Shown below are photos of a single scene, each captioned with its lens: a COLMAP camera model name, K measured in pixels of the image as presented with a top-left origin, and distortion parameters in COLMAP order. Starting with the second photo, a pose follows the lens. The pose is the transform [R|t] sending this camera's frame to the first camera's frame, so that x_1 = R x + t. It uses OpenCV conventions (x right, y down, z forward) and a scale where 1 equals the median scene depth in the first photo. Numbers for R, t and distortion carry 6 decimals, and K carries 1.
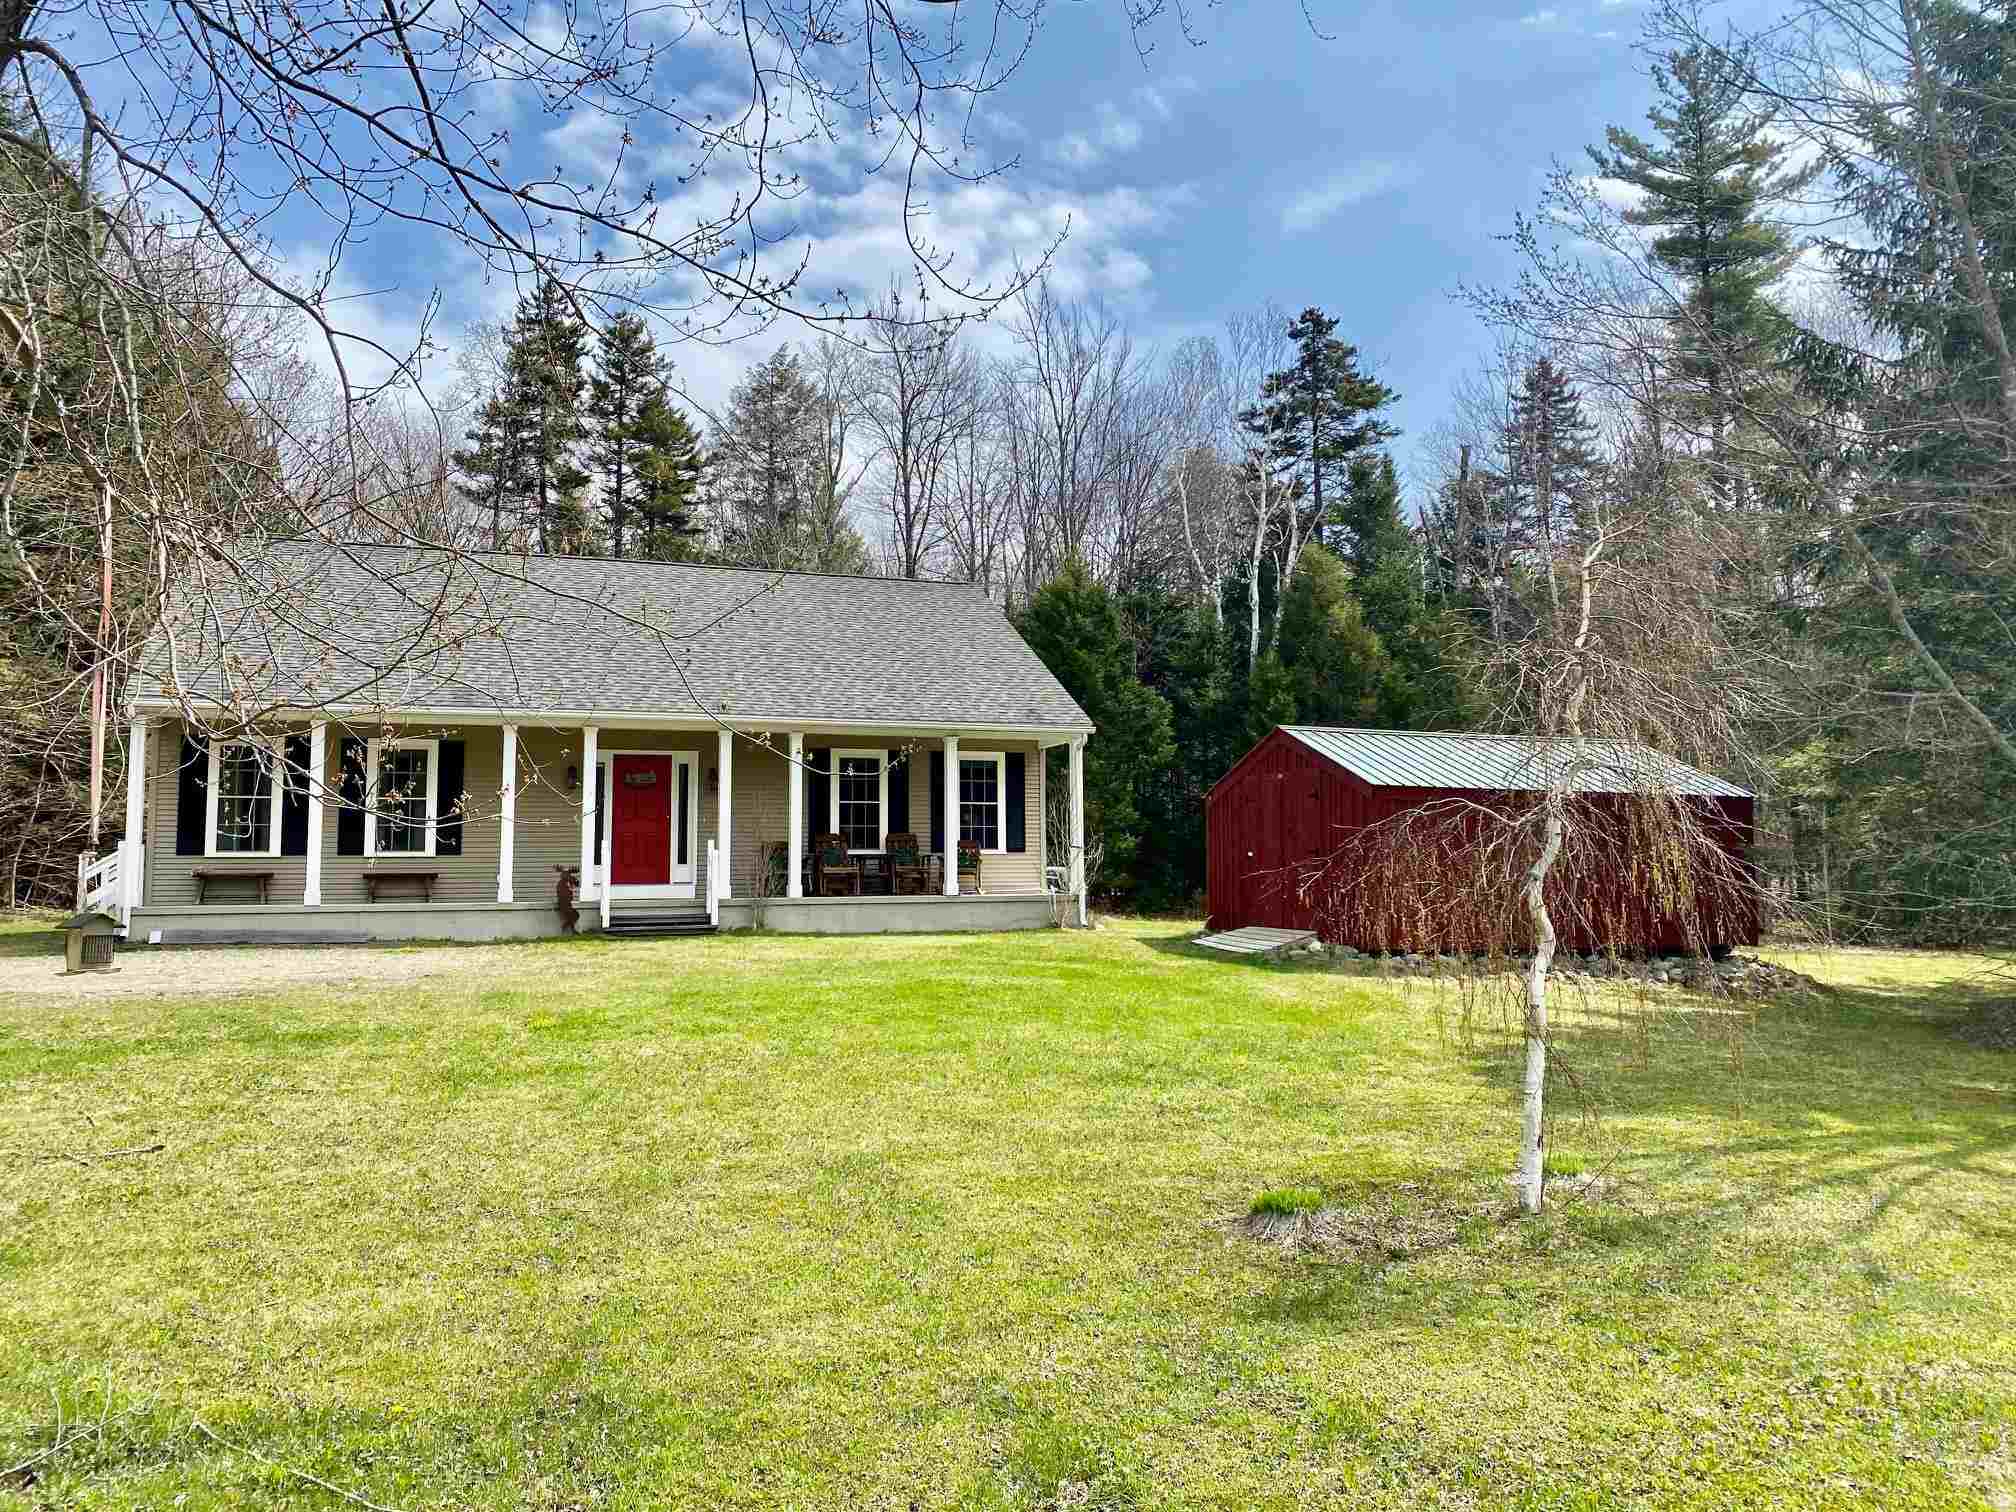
lens RADIAL K [[1553.8, 0, 1010.1], [0, 1553.8, 737.6], [0, 0, 1]] dist [0.076602, -0.099160]
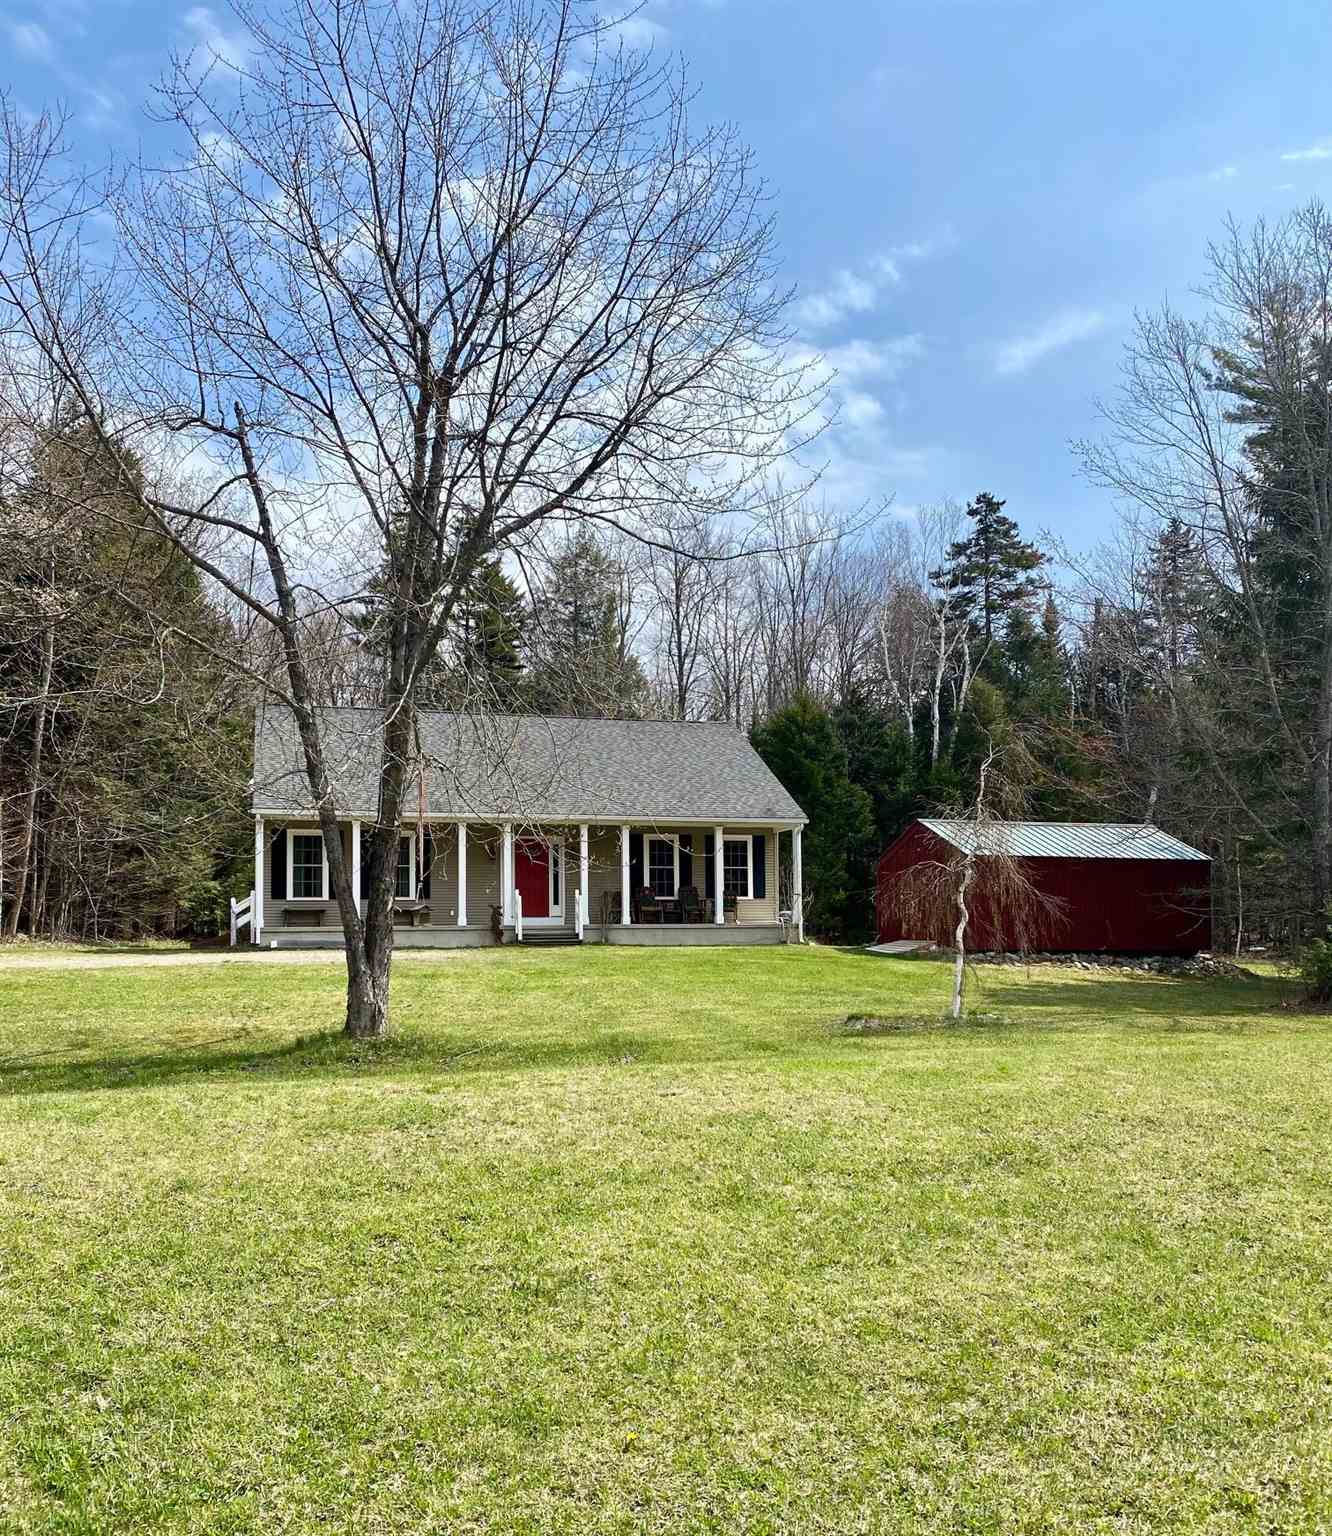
lens RADIAL K [[1300.2, 0, 662.4], [0, 1300.2, 874.4], [0, 0, 1]] dist [0.138426, -0.329845]
pose [[0.997300, -0.005525, -0.073222, 0.001280], [0.008857, 0.998936, 0.045255, -0.006312], [0.072894, -0.045781, 0.996288, -0.182854]]
